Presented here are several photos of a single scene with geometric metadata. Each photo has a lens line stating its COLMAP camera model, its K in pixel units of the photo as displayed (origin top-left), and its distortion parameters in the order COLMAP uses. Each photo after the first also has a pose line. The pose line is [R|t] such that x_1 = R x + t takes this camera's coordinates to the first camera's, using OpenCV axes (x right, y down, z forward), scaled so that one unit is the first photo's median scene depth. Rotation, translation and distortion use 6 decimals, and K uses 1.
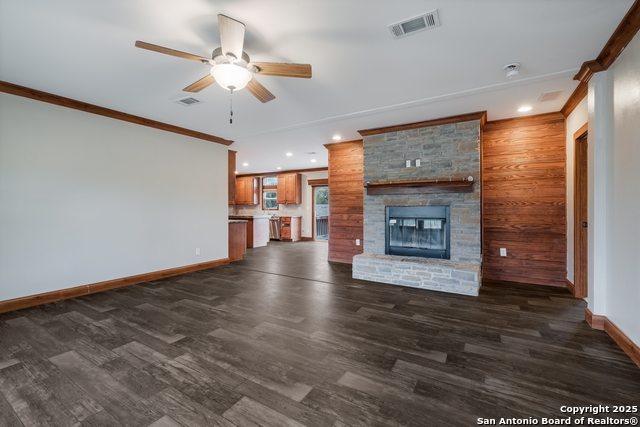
lens RADIAL K [[276.9, 0, 318.0], [0, 276.9, 207.5], [0, 0, 1]] dist [-0.000850, -0.000376]
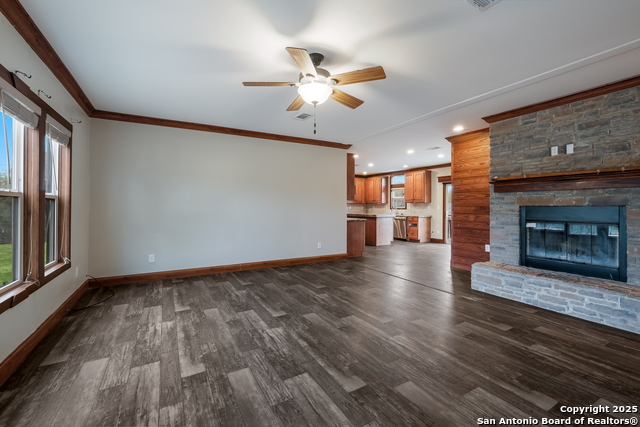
lens RADIAL K [[275.4, 0, 317.9], [0, 275.4, 204.8], [0, 0, 1]] dist [0.001864, -0.000031]
pose [[0.874234, 0.000287, -0.485505, 0.131927], [-0.002757, 0.999987, -0.004373, -0.003367], [0.485497, 0.005162, 0.874223, 0.007752]]
